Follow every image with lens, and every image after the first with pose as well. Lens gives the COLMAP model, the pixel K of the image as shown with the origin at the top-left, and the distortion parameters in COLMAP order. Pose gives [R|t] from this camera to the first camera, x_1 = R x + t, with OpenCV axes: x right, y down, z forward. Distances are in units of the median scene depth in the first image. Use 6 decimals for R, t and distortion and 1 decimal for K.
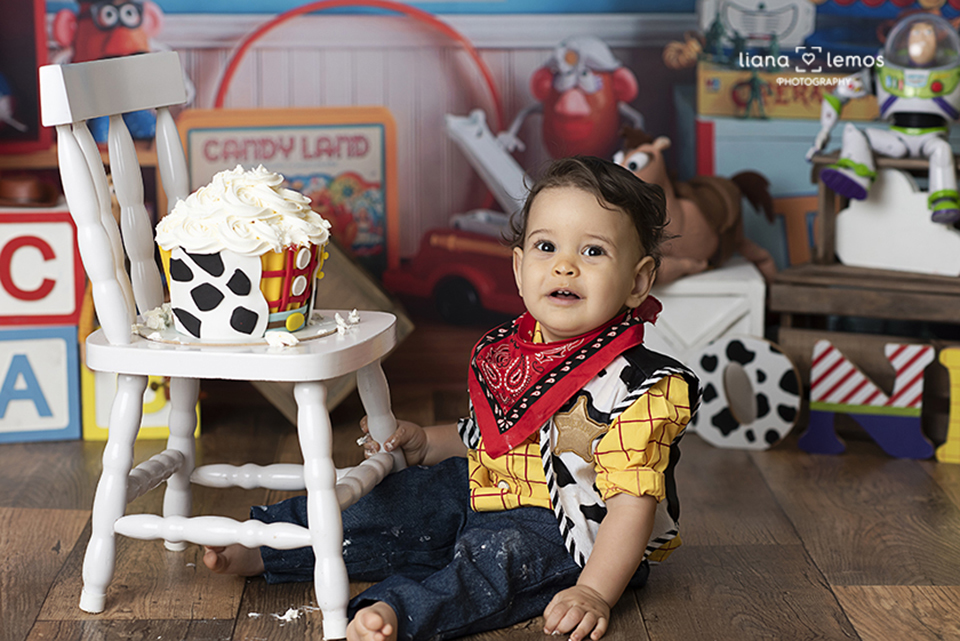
lens RADIAL K [[2329.5, 0, 481.7], [0, 2329.5, 320.6], [0, 0, 1]] dist [0.004408, -0.257587]
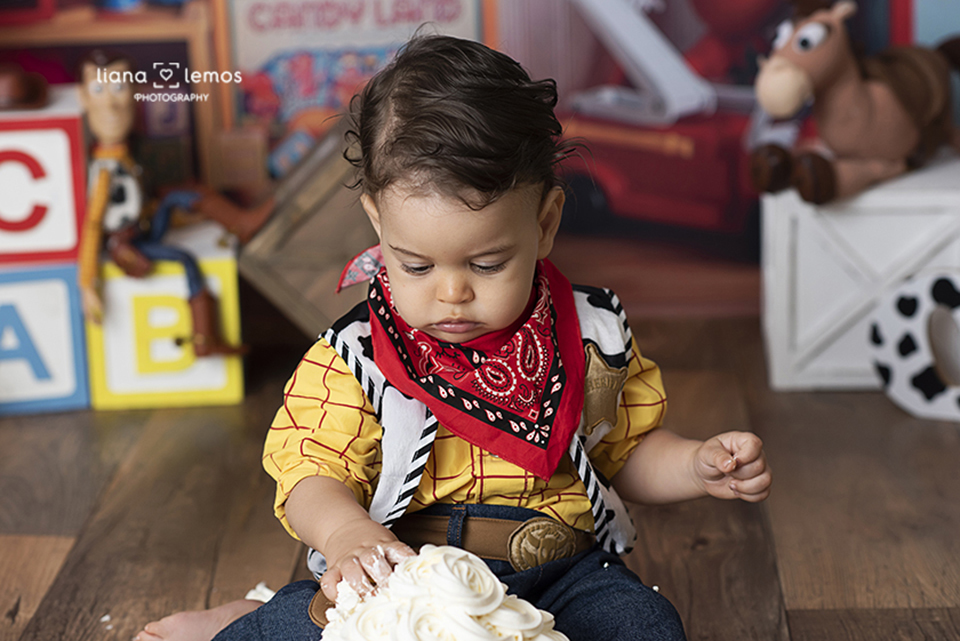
lens RADIAL K [[2357.3, 0, 481.2], [0, 2357.3, 322.3], [0, 0, 1]] dist [-0.009235, -0.096956]
pose [[0.996975, -0.007964, -0.077309, 0.019417], [0.015994, 0.994468, 0.103817, -0.056992], [0.076054, -0.104739, 0.991587, 0.235625]]
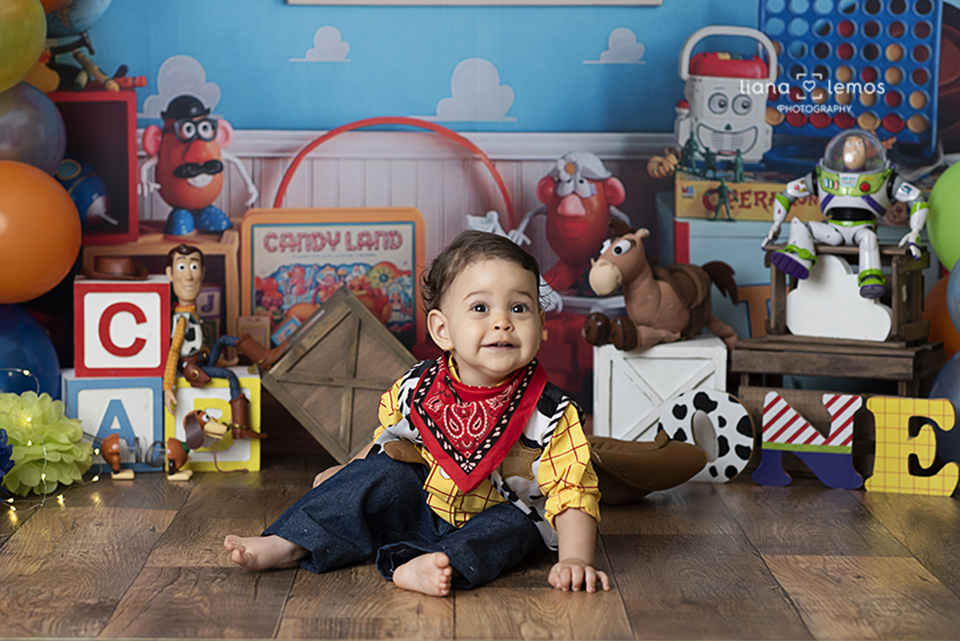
lens RADIAL K [[2428.2, 0, 477.1], [0, 2428.2, 319.6], [0, 0, 1]] dist [0.019576, -0.991840]
pose [[0.999868, 0.009141, -0.013451, 0.008380], [-0.010249, 0.996350, -0.084749, 0.078246], [0.012627, 0.084876, 0.996312, -0.267000]]
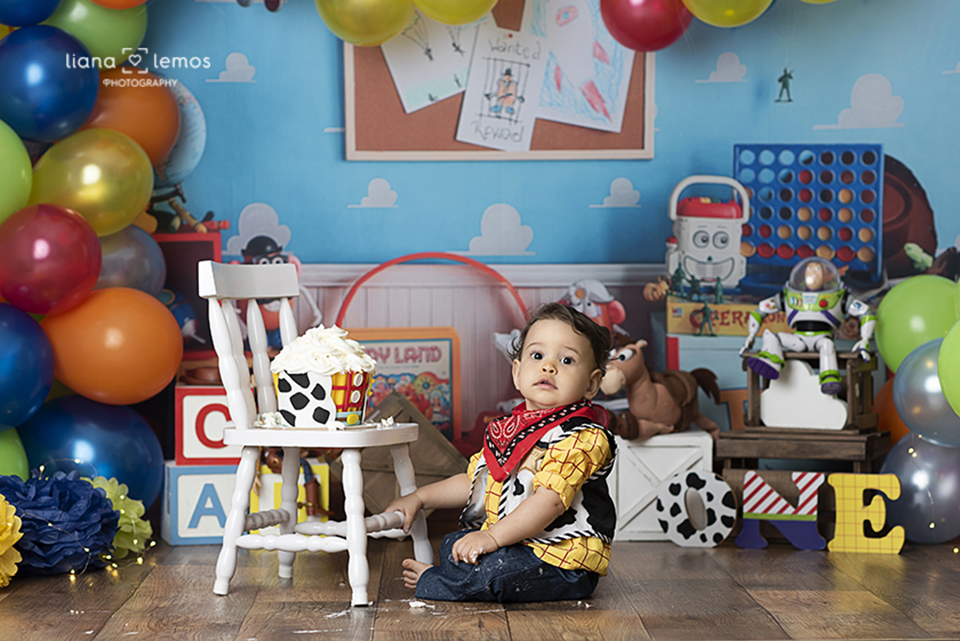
lens RADIAL K [[2315.4, 0, 477.3], [0, 2315.4, 319.5], [0, 0, 1]] dist [0.000017, -0.589354]
pose [[0.999996, 0.000207, -0.002821, -0.023655], [-0.000638, 0.988108, -0.153760, 0.136864], [0.002756, 0.153761, 0.988104, -0.466812]]
